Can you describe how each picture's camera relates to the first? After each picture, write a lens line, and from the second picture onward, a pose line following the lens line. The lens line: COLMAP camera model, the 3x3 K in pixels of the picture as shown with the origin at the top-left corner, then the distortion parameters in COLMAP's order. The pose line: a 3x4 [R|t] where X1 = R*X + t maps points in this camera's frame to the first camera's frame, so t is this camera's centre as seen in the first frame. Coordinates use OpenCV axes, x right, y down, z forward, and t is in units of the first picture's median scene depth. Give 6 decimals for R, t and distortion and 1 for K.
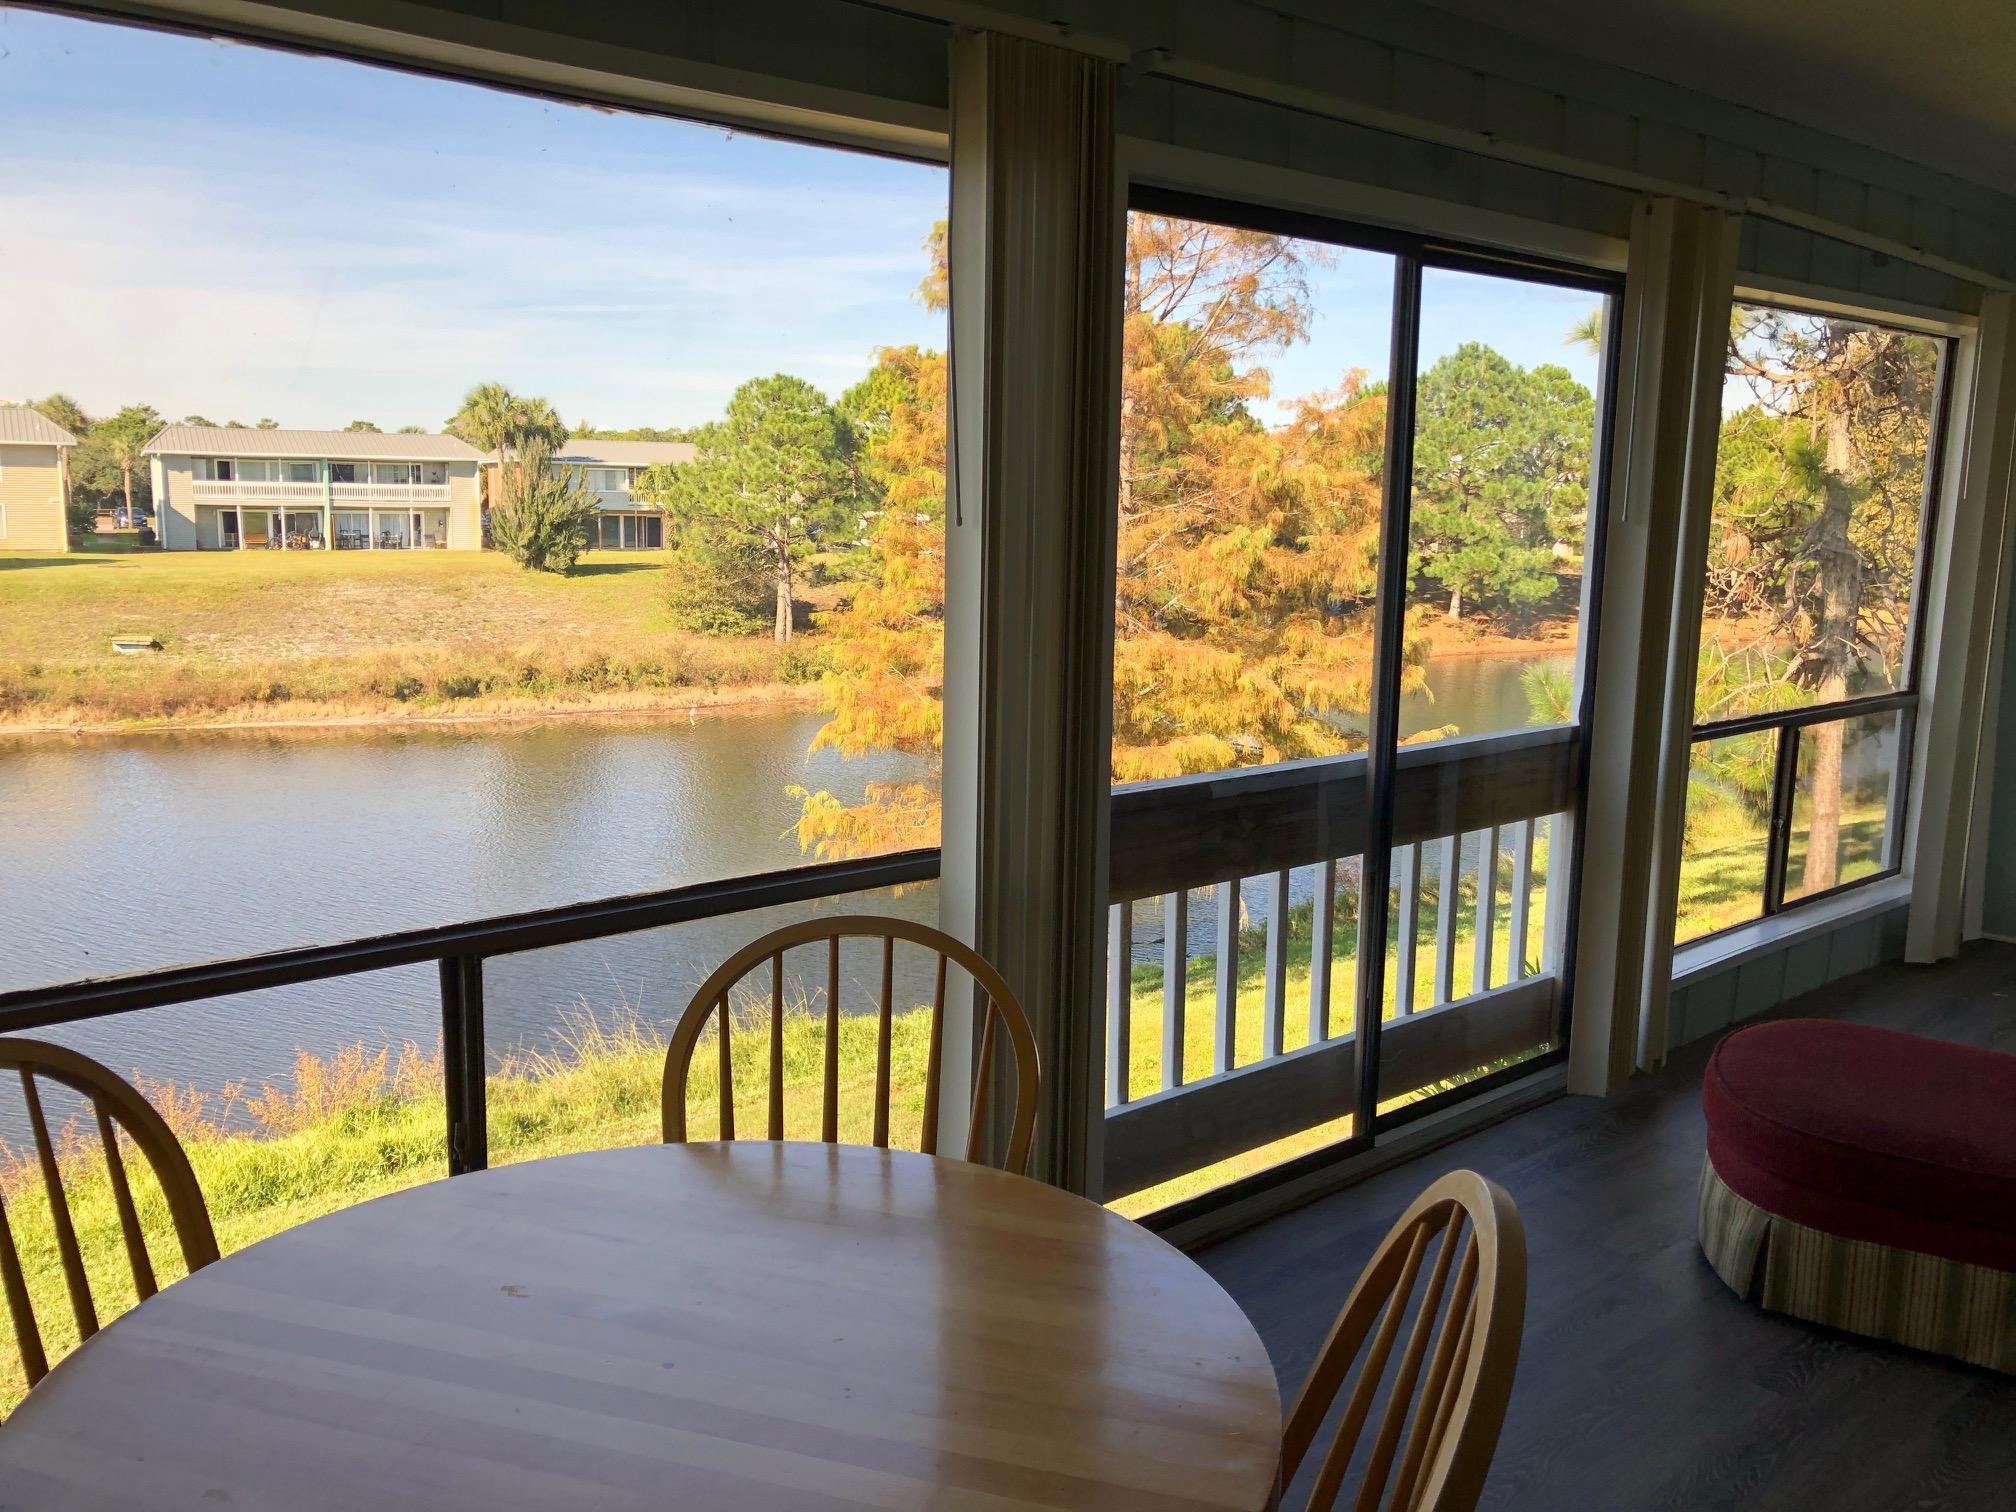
lens RADIAL K [[1680.4, 0, 1015.8], [0, 1680.4, 747.0], [0, 0, 1]] dist [0.039386, -0.008184]
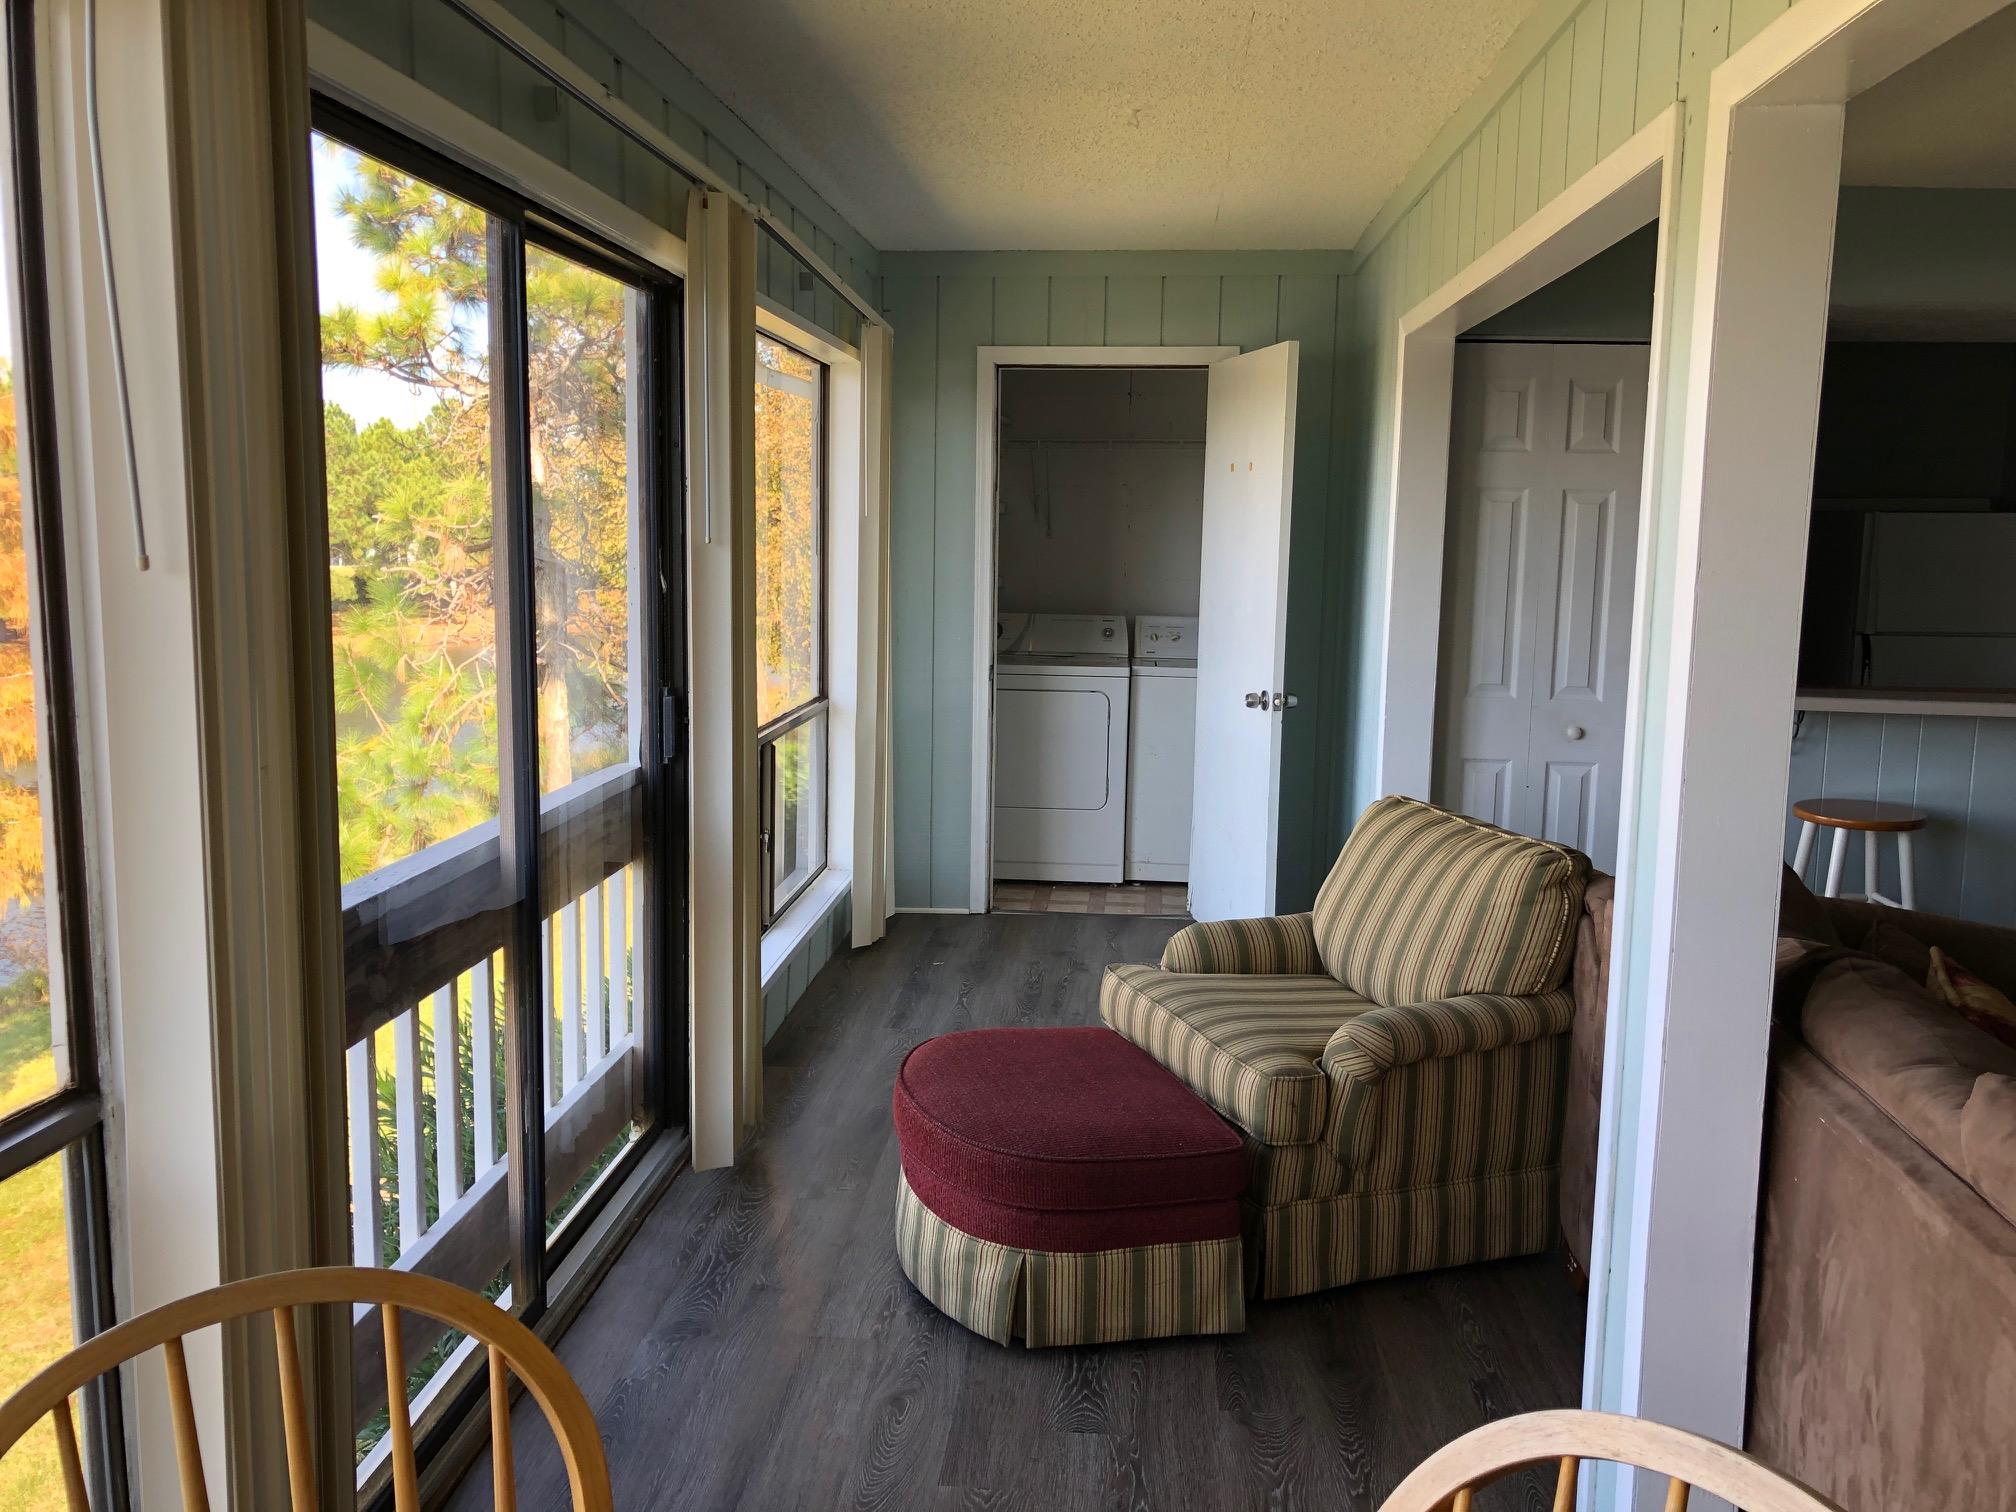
lens RADIAL K [[1680.4, 0, 1015.8], [0, 1680.4, 747.0], [0, 0, 1]] dist [0.039386, -0.008184]
pose [[0.720750, -0.104192, 0.685320, -0.174362], [0.107941, 0.993449, 0.037517, -0.044703], [-0.684739, 0.046934, 0.727275, 0.254418]]
